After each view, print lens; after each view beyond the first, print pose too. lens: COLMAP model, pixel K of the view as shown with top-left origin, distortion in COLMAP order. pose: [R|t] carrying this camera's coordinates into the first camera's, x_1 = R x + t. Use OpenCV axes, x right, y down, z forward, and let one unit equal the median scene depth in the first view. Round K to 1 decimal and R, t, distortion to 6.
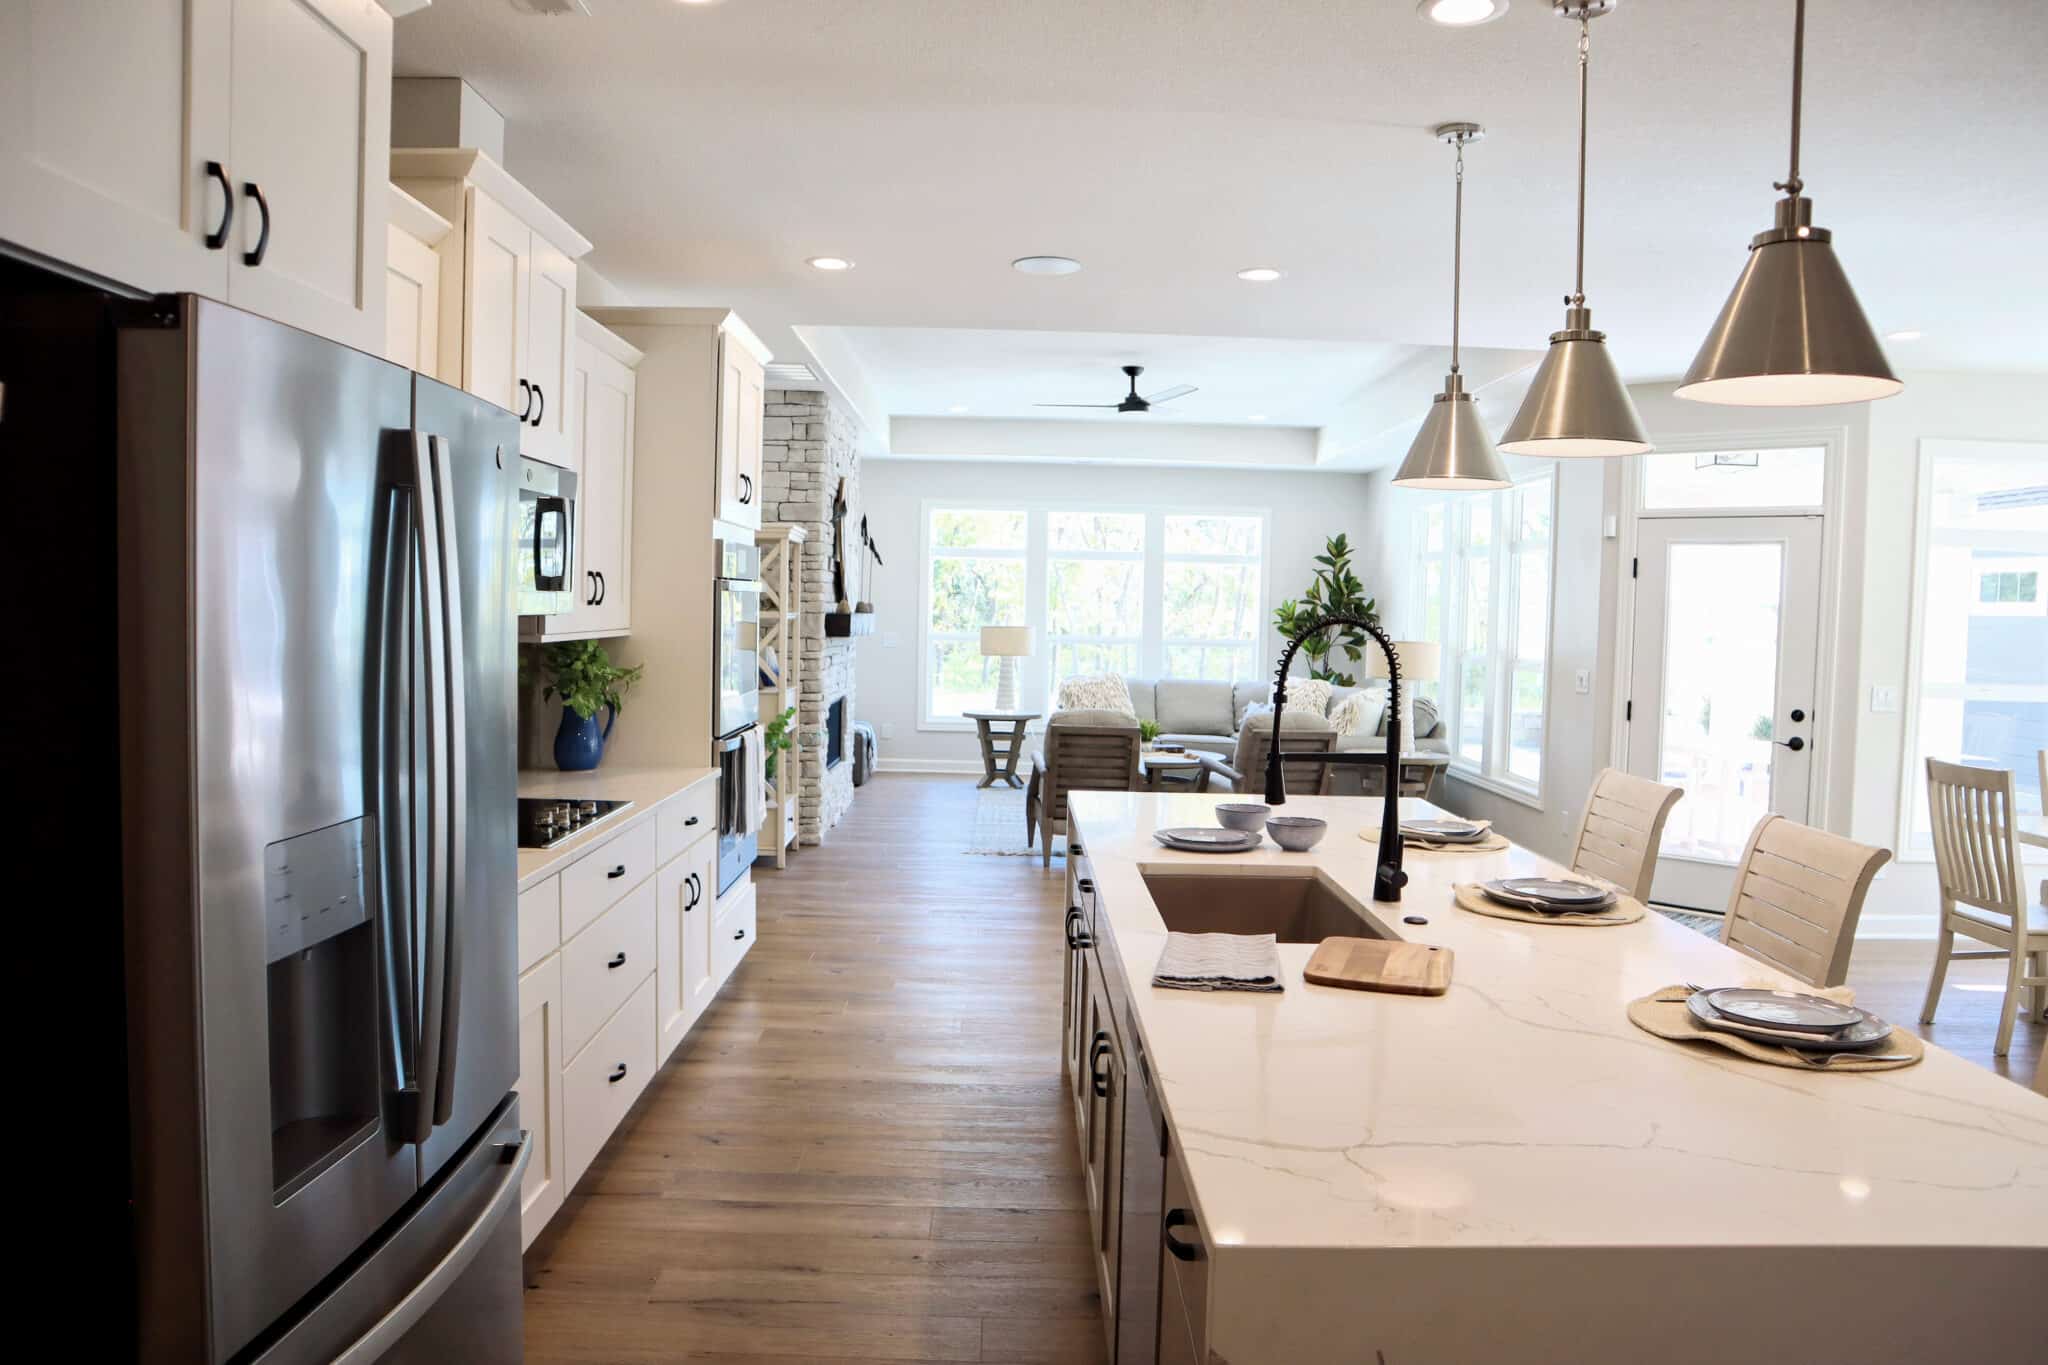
lens RADIAL K [[1458.9, 0, 1036.0], [0, 1458.9, 678.0], [0, 0, 1]] dist [-0.091820, 0.097367]
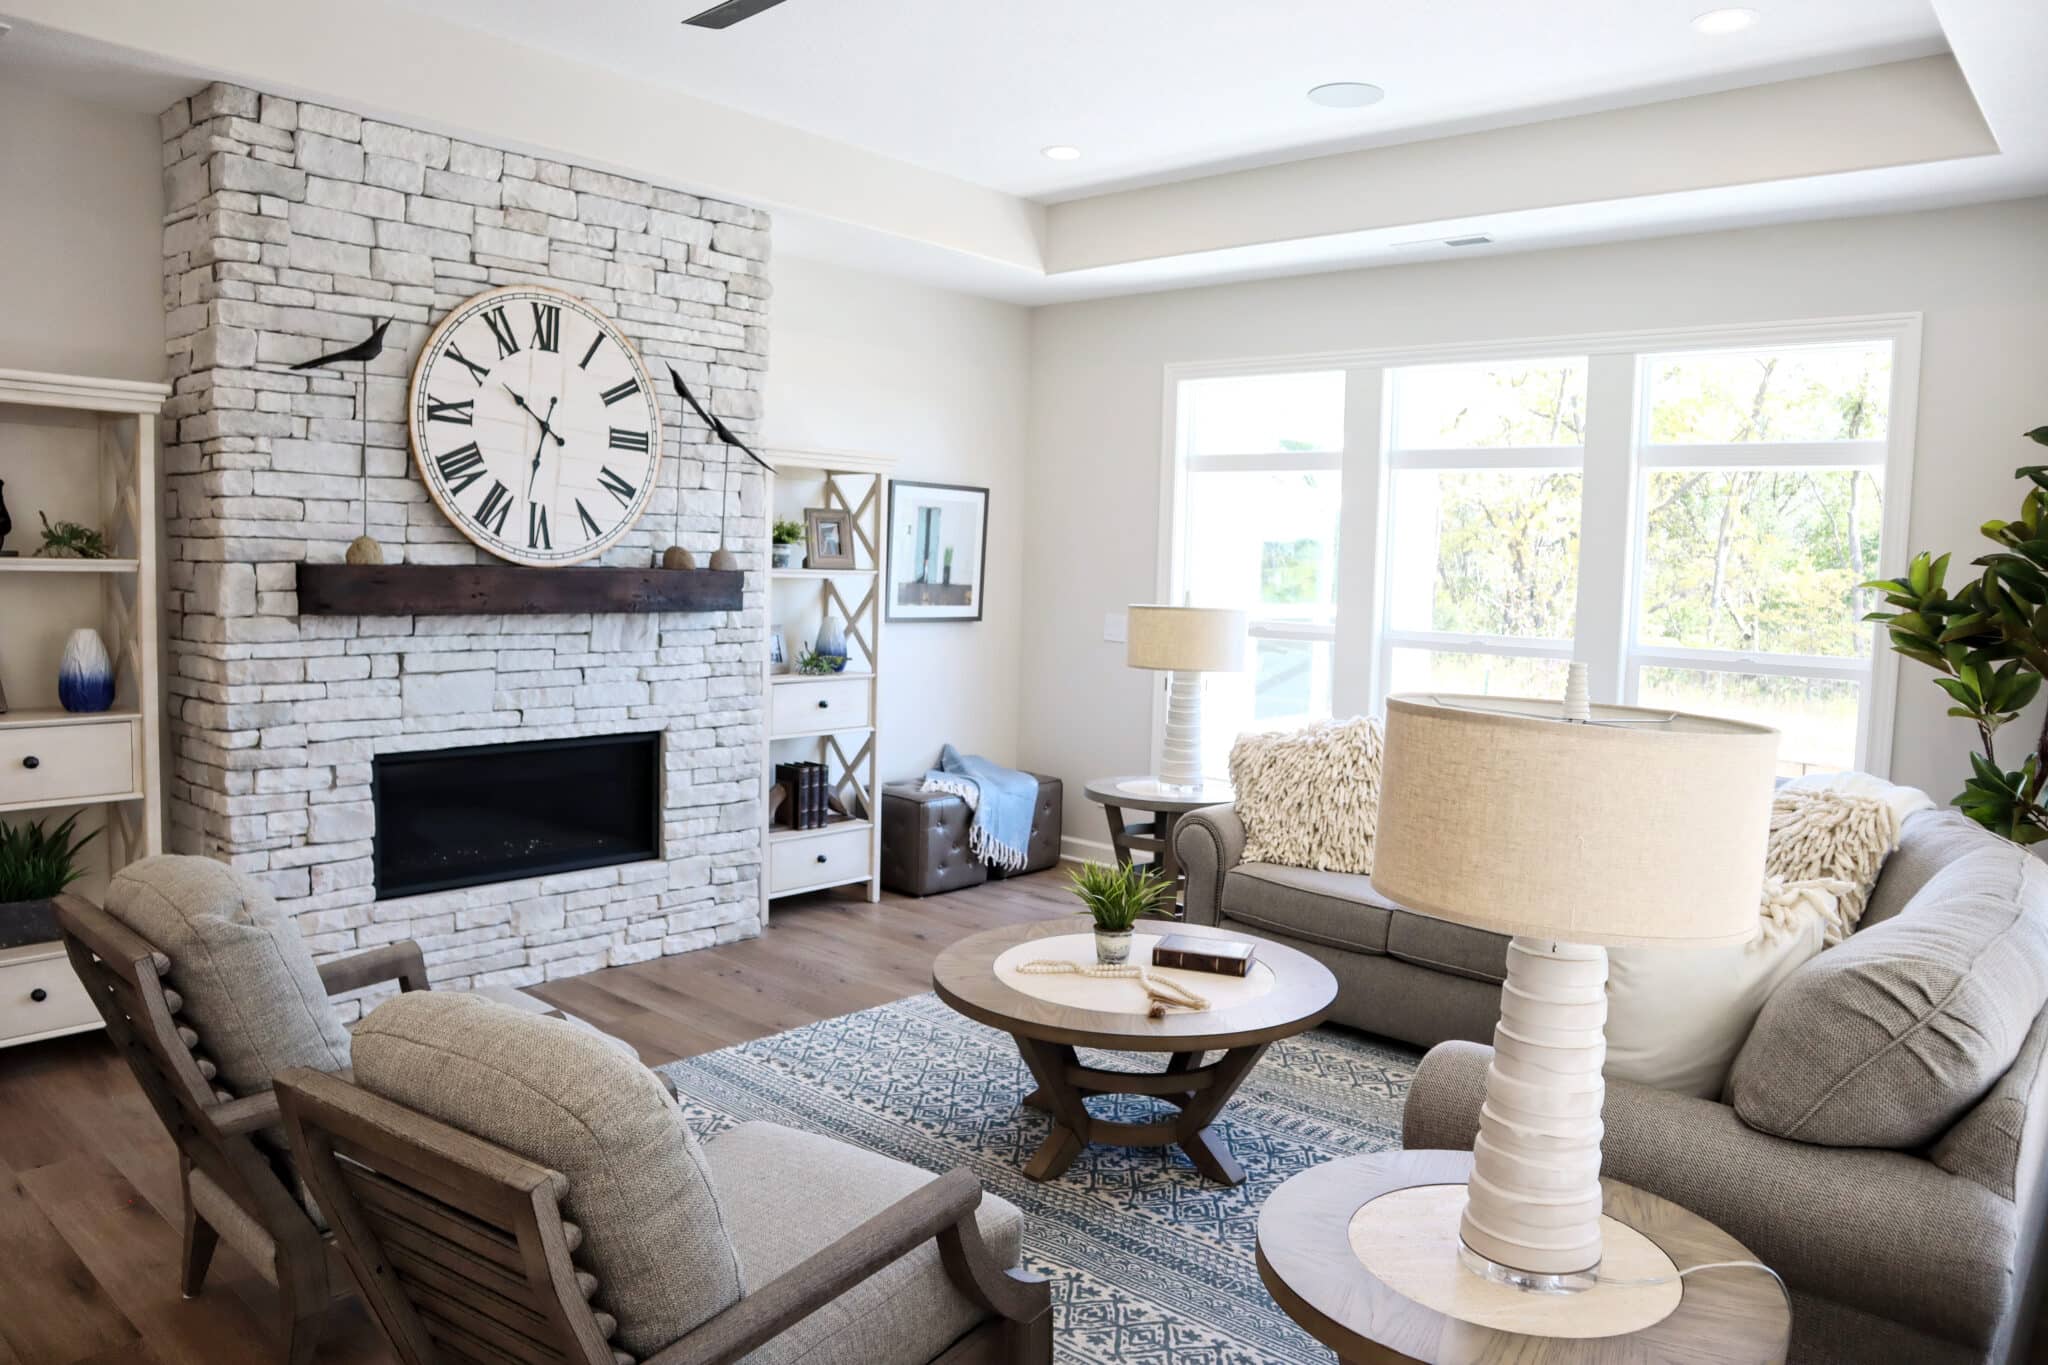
lens RADIAL K [[1446.0, 0, 965.9], [0, 1446.0, 679.9], [0, 0, 1]] dist [-0.122712, 0.090190]
pose [[0.726270, 0.056695, -0.685067, 0.324306], [-0.047390, 0.998351, 0.032382, -0.031397], [0.685774, 0.008947, 0.727760, 0.804697]]
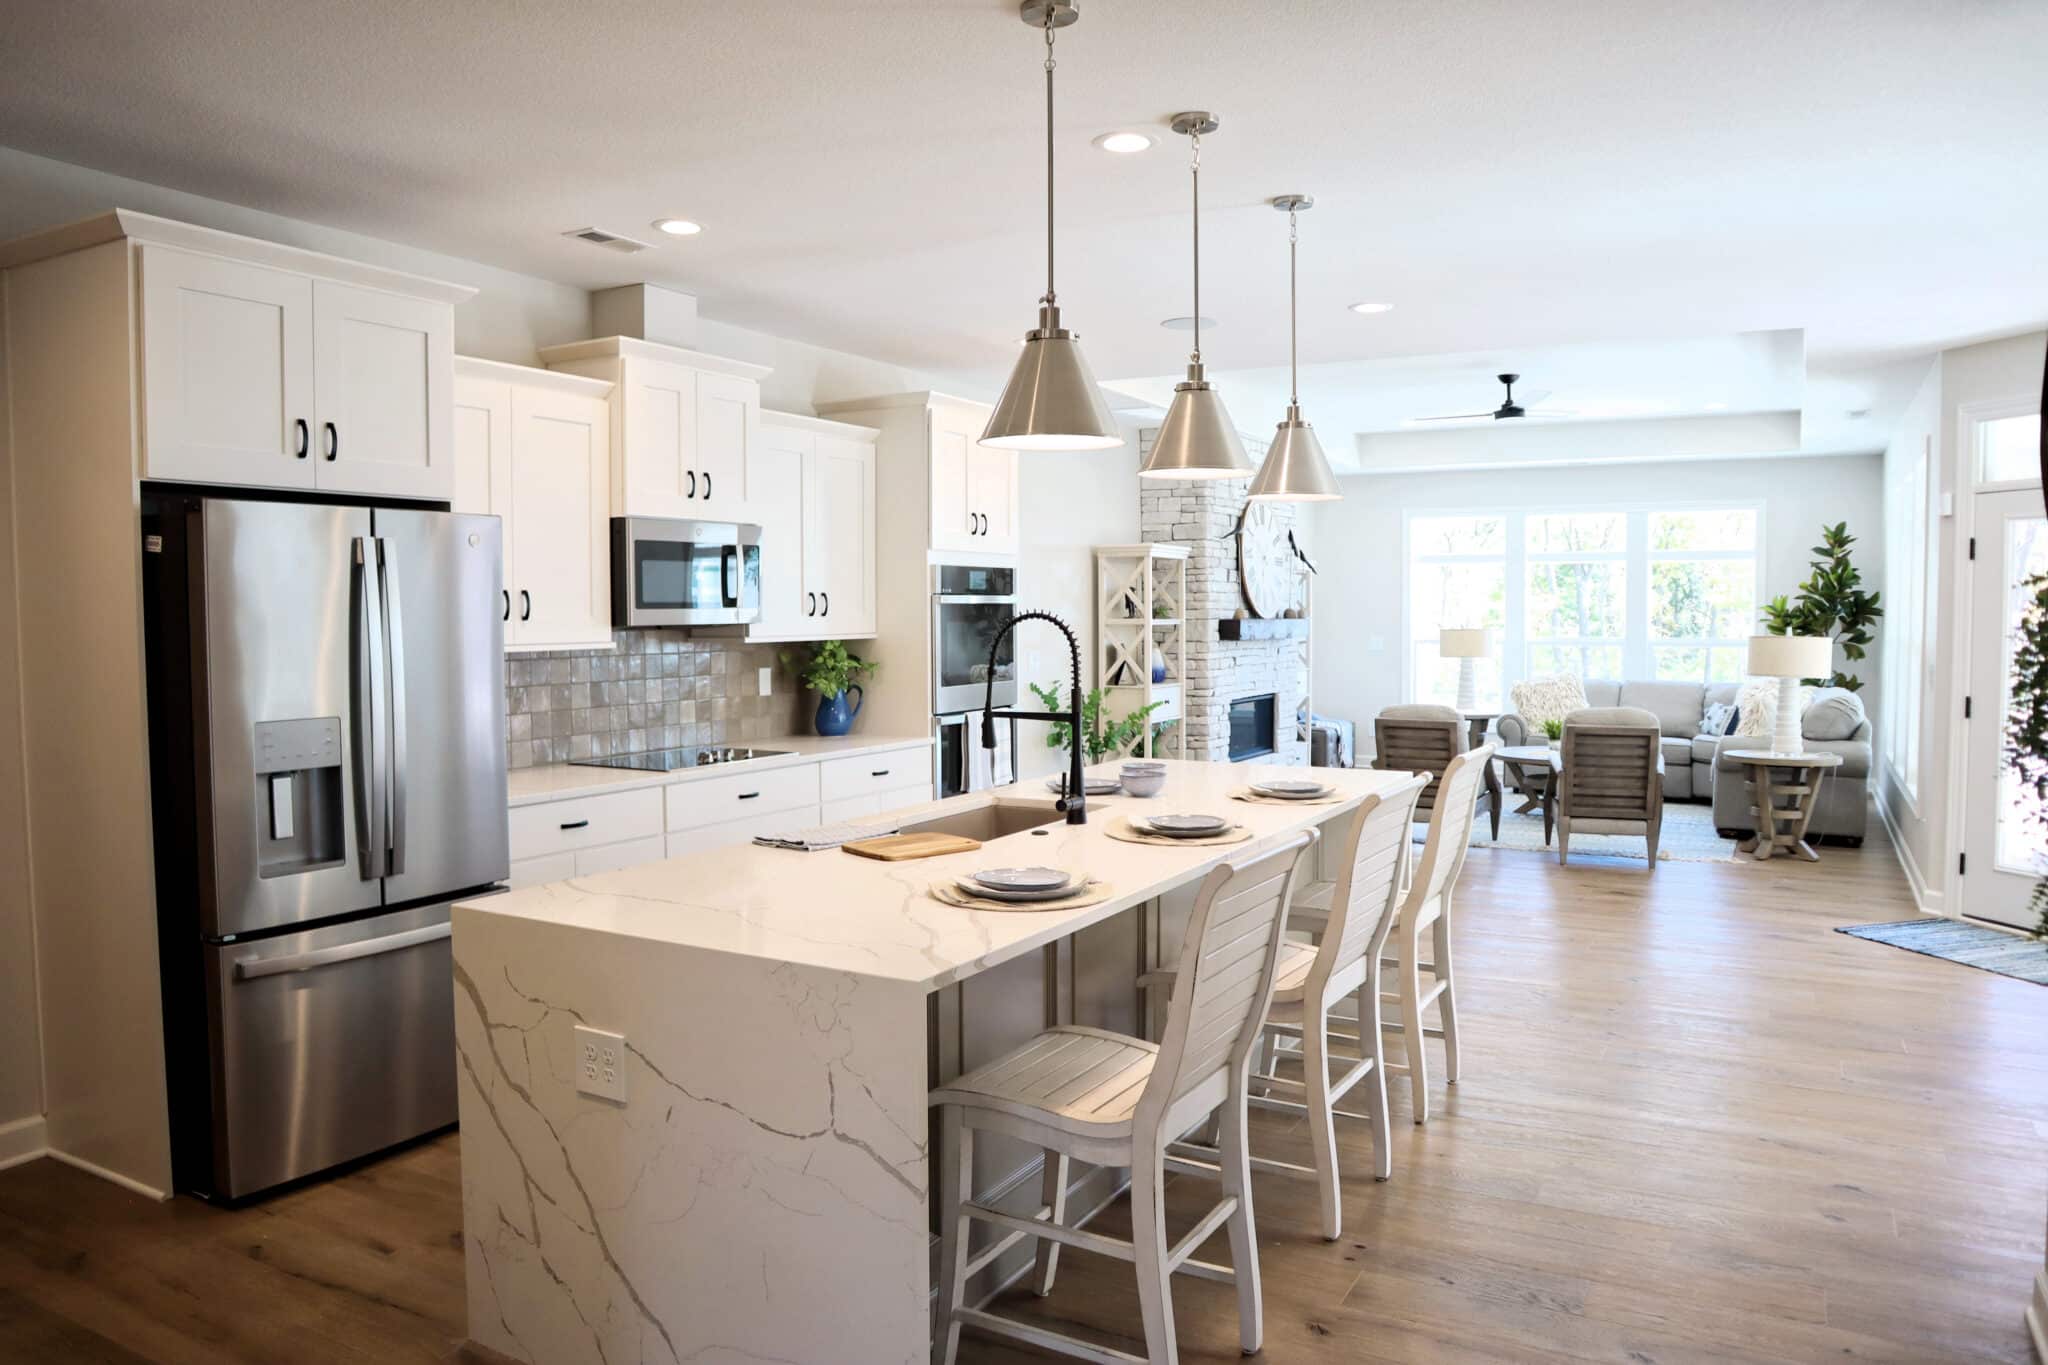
lens RADIAL K [[1463.0, 0, 1039.5], [0, 1463.0, 673.0], [0, 0, 1]] dist [-0.090421, 0.124178]
pose [[0.874981, -0.003637, -0.484143, 0.280419], [-0.001854, 0.999939, -0.010862, 0.009807], [0.484153, 0.010401, 0.874921, -0.061648]]
